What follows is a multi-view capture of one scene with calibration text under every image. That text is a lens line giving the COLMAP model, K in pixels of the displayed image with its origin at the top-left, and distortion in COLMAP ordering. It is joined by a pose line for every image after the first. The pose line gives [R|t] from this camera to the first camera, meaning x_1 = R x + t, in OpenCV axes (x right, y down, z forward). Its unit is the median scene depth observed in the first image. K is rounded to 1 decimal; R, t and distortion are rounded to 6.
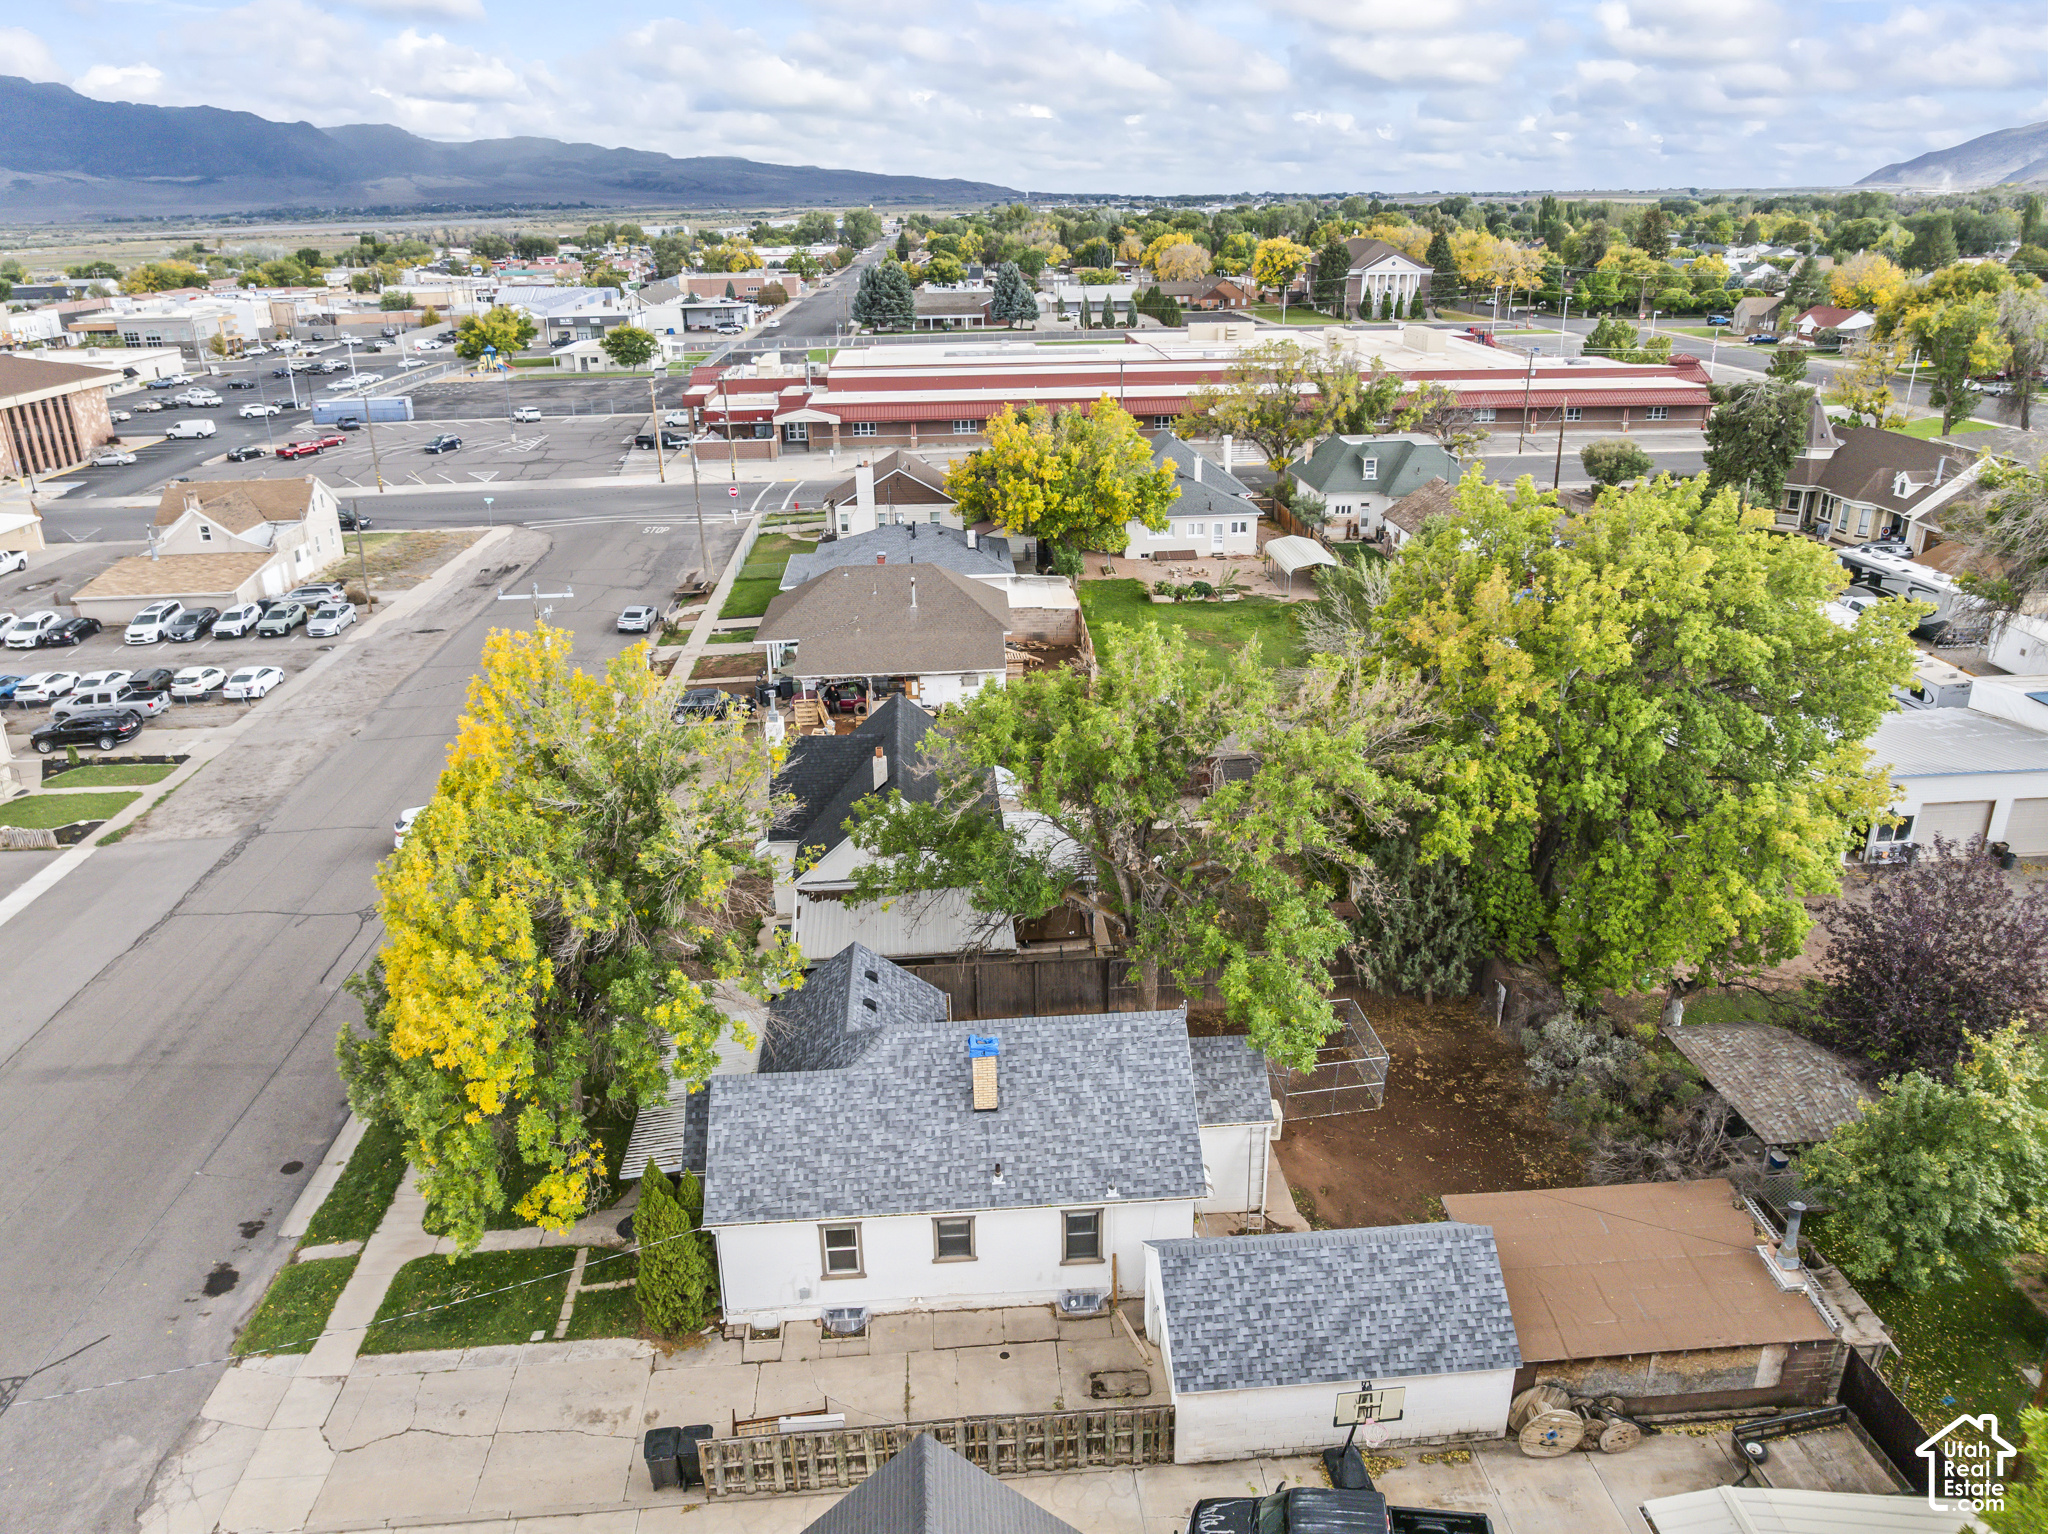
lens RADIAL K [[1450.5, 0, 1030.9], [0, 1450.5, 761.9], [0, 0, 1]] dist [-0.049284, 0.017192]
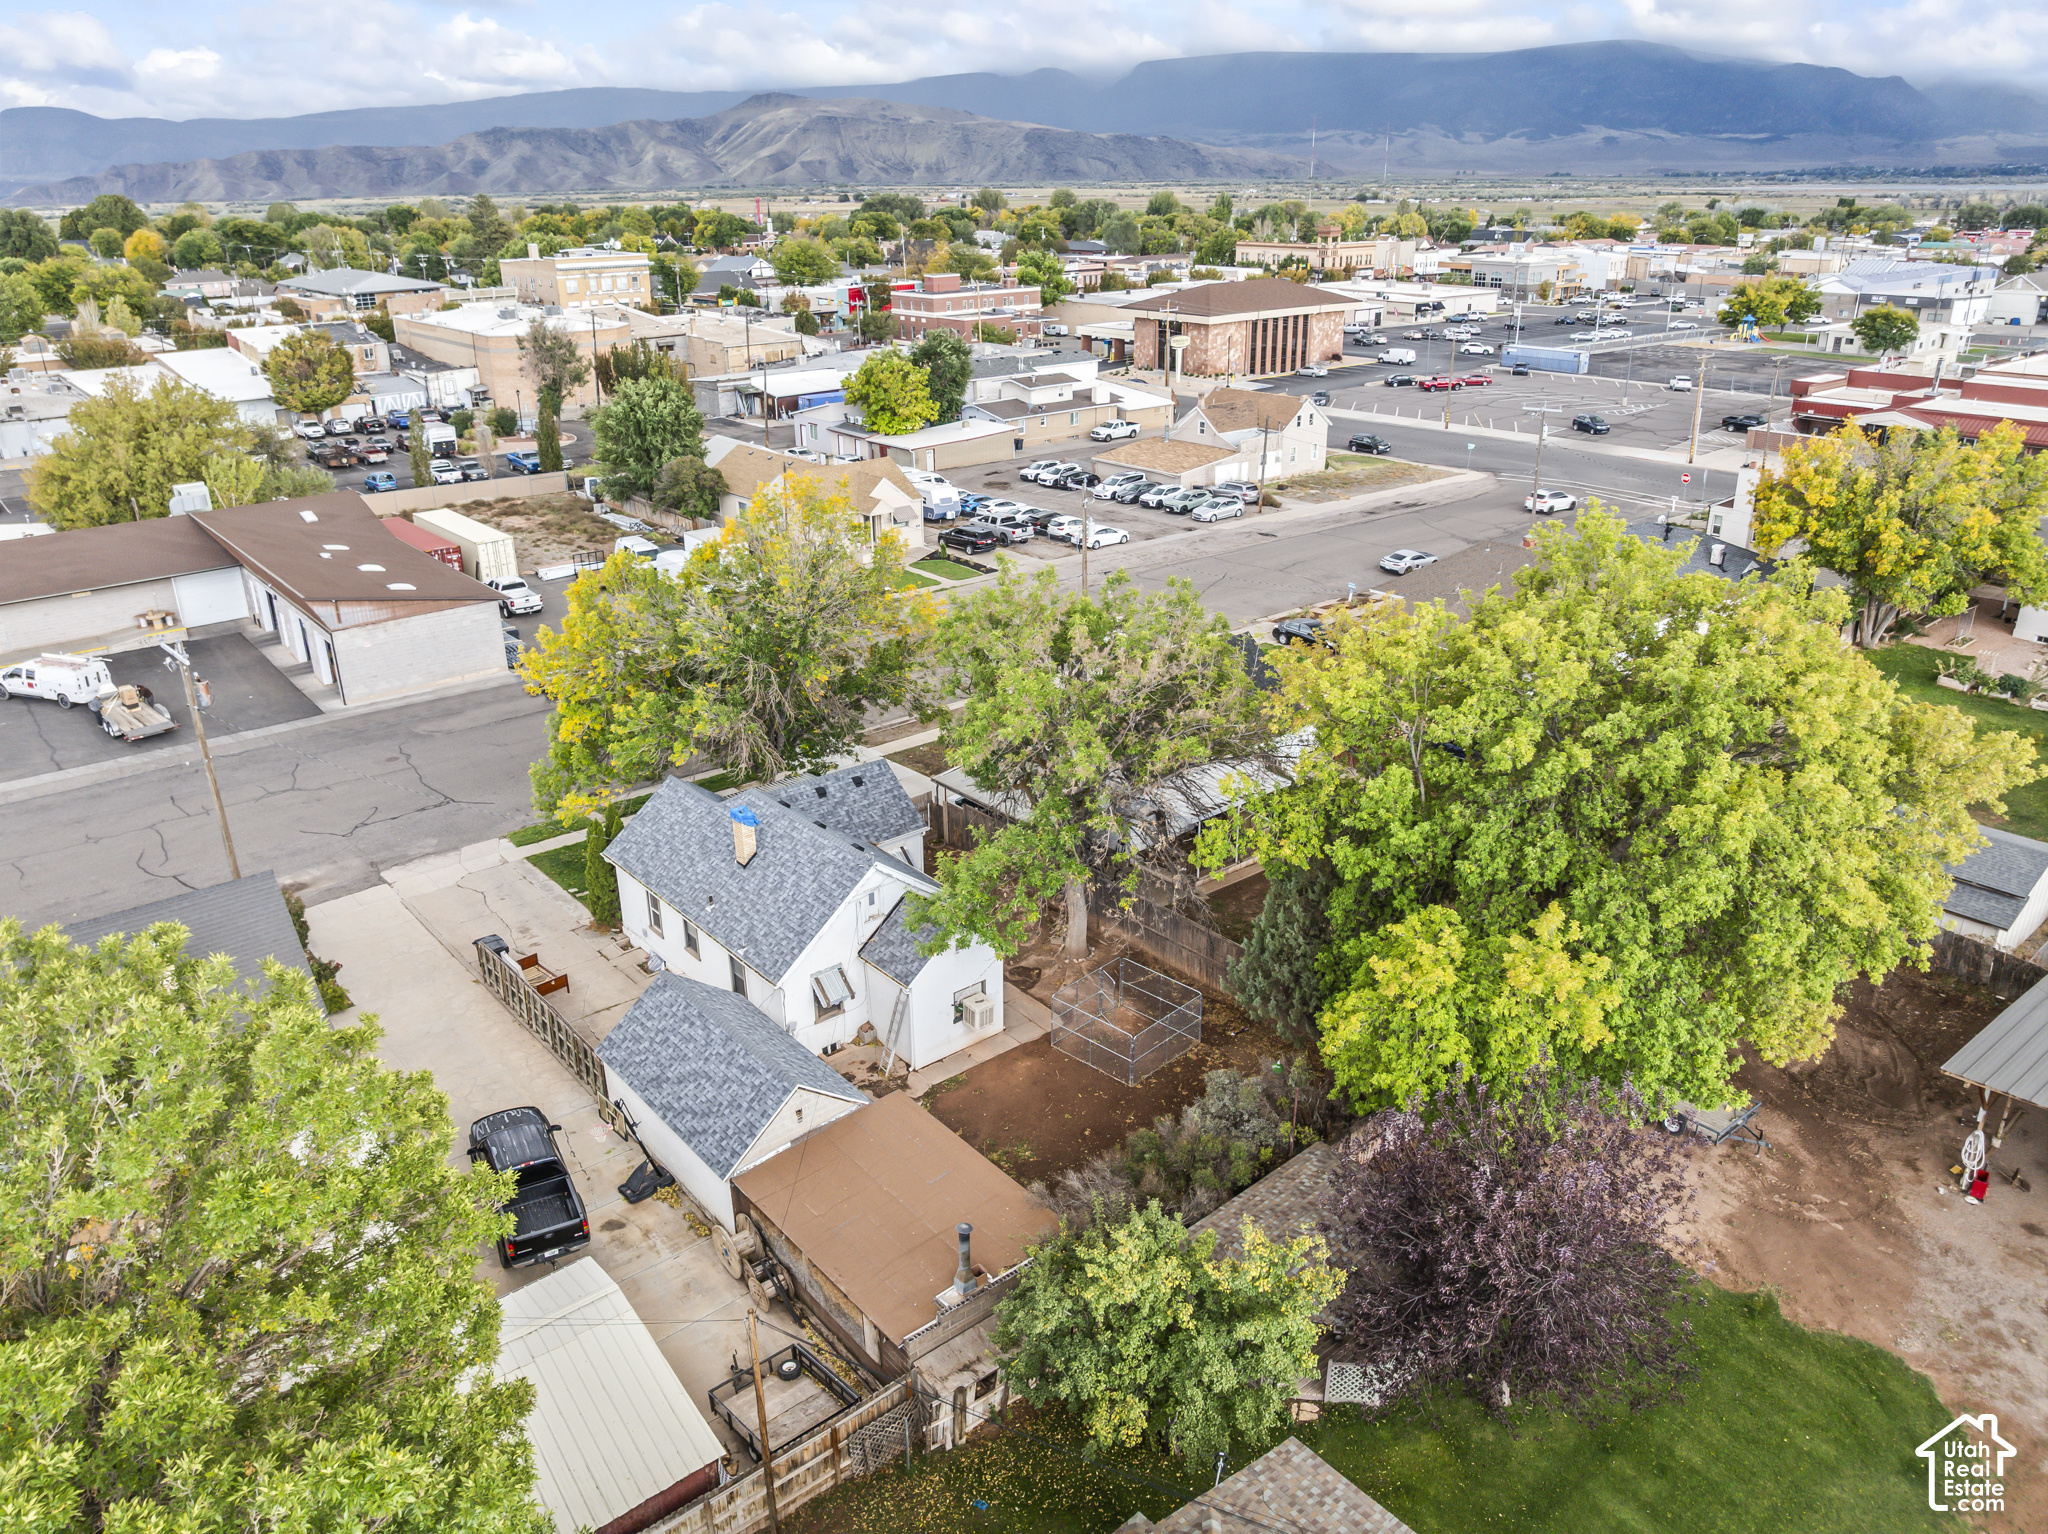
lens RADIAL K [[1450.5, 0, 1020.4], [0, 1450.5, 769.5], [0, 0, 1]] dist [-0.049284, 0.017192]
pose [[0.583516, 0.316870, -0.747732, 0.230891], [-0.294145, 0.940684, 0.169093, -0.029665], [0.756960, 0.121273, 0.642110, 0.070877]]
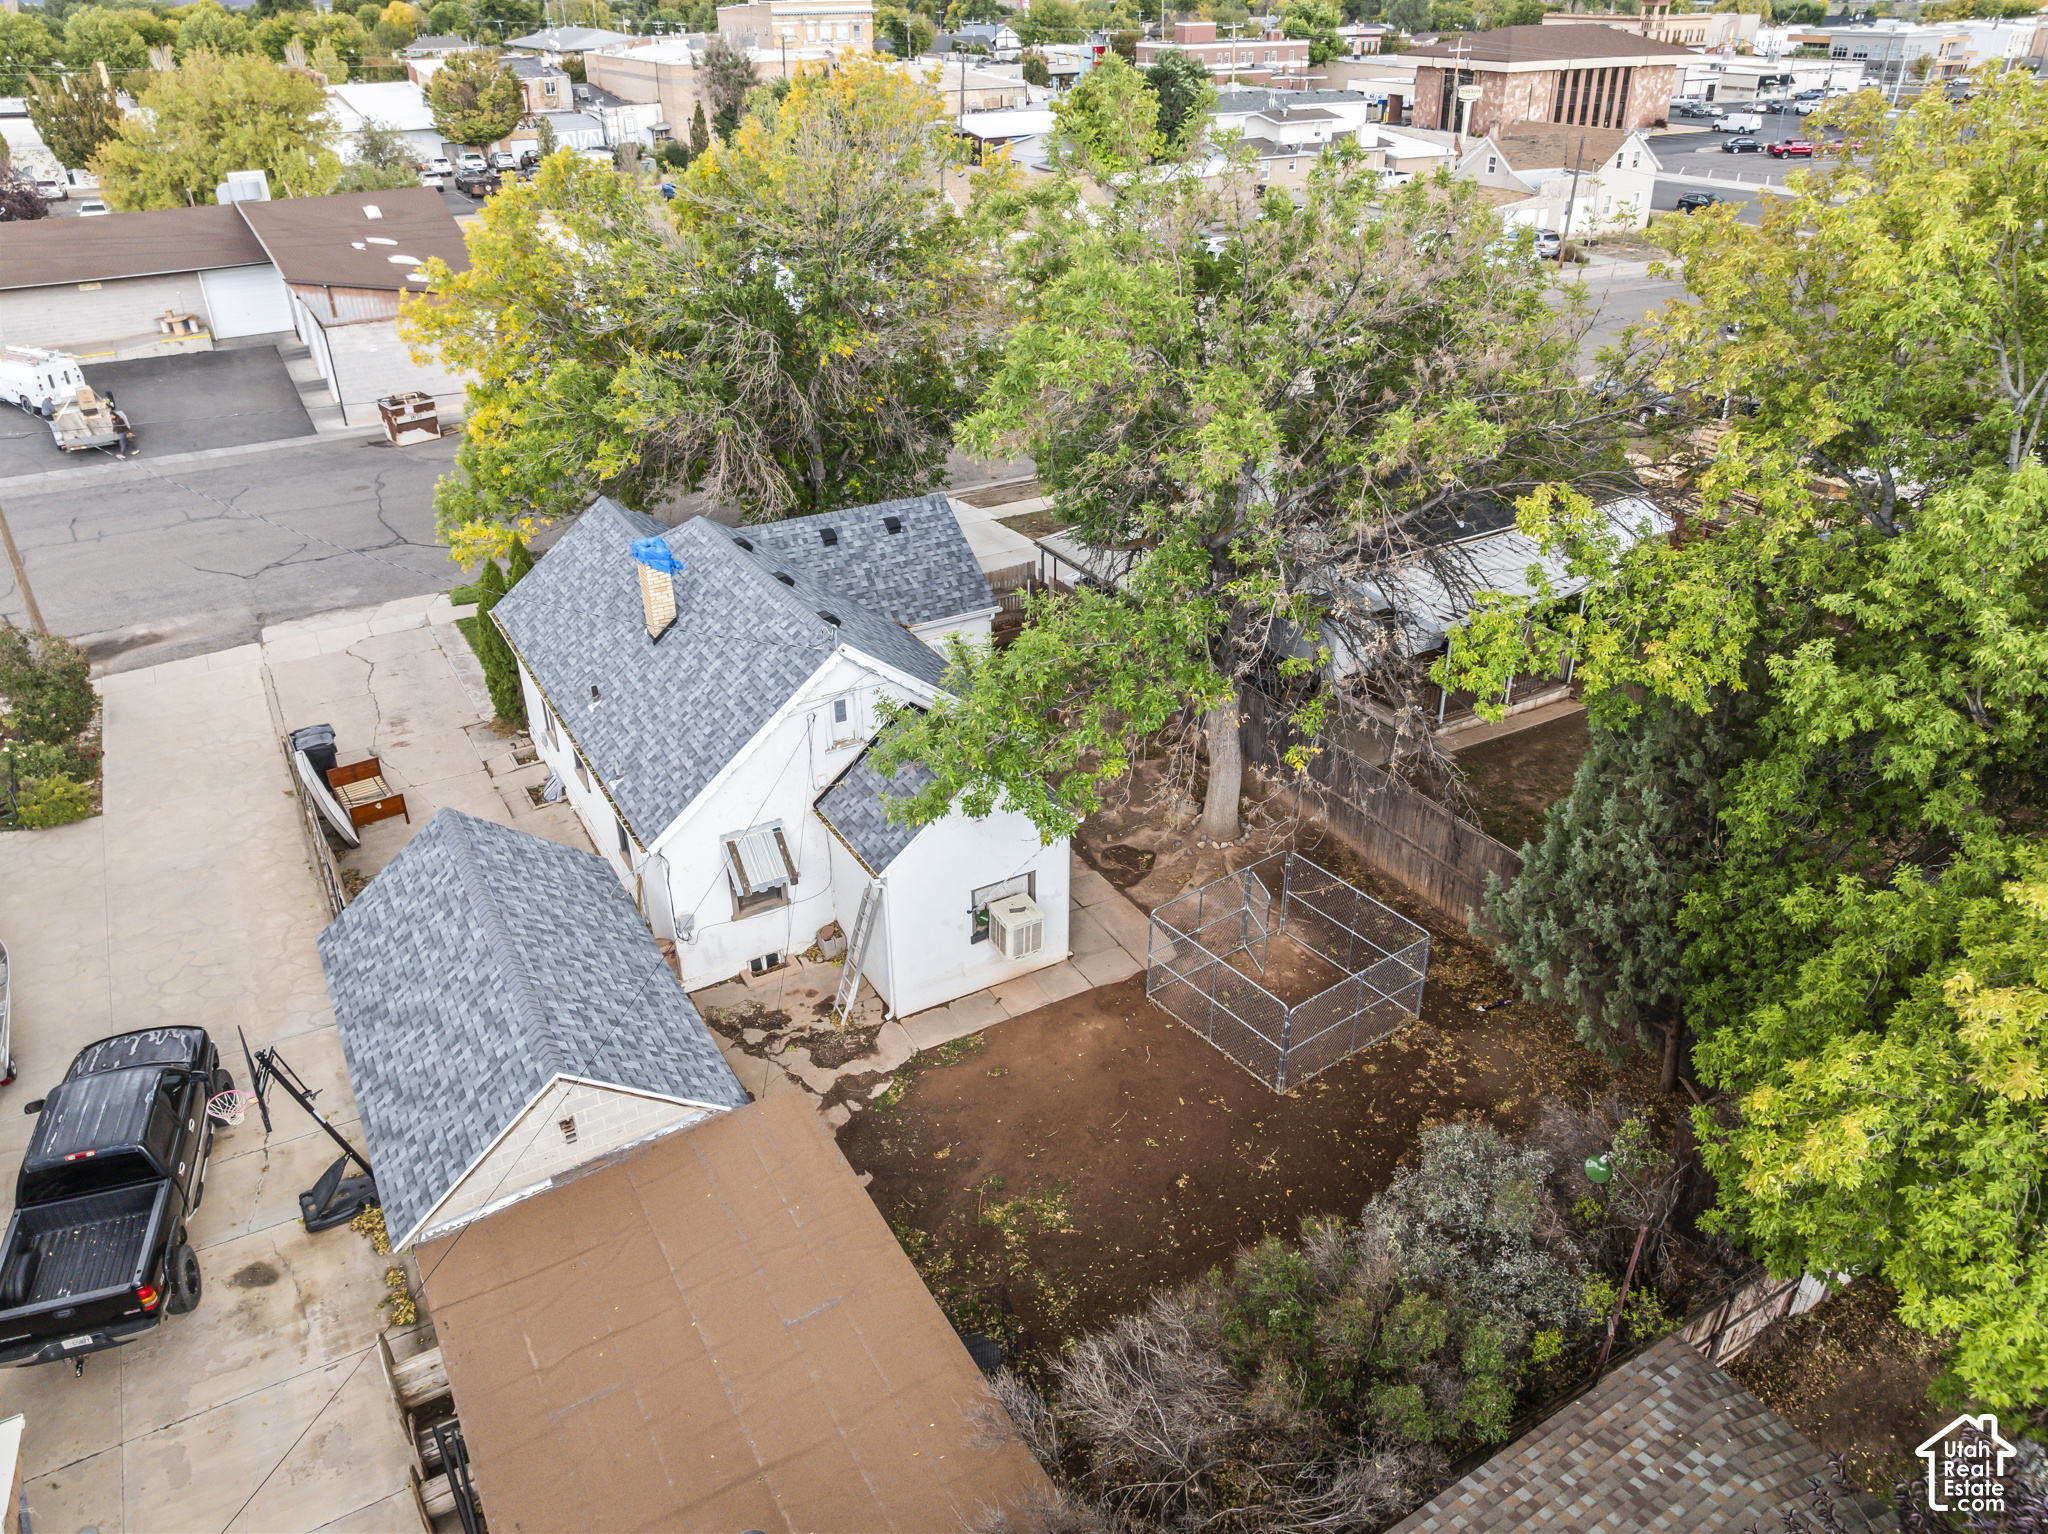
lens RADIAL K [[1450.5, 0, 1016.5], [0, 1450.5, 760.2], [0, 0, 1]] dist [-0.049284, 0.017192]
pose [[0.432361, 0.439127, -0.787548, 0.149735], [-0.323461, 0.890805, 0.319124, -0.002703], [0.841687, 0.116764, 0.527189, 0.162392]]
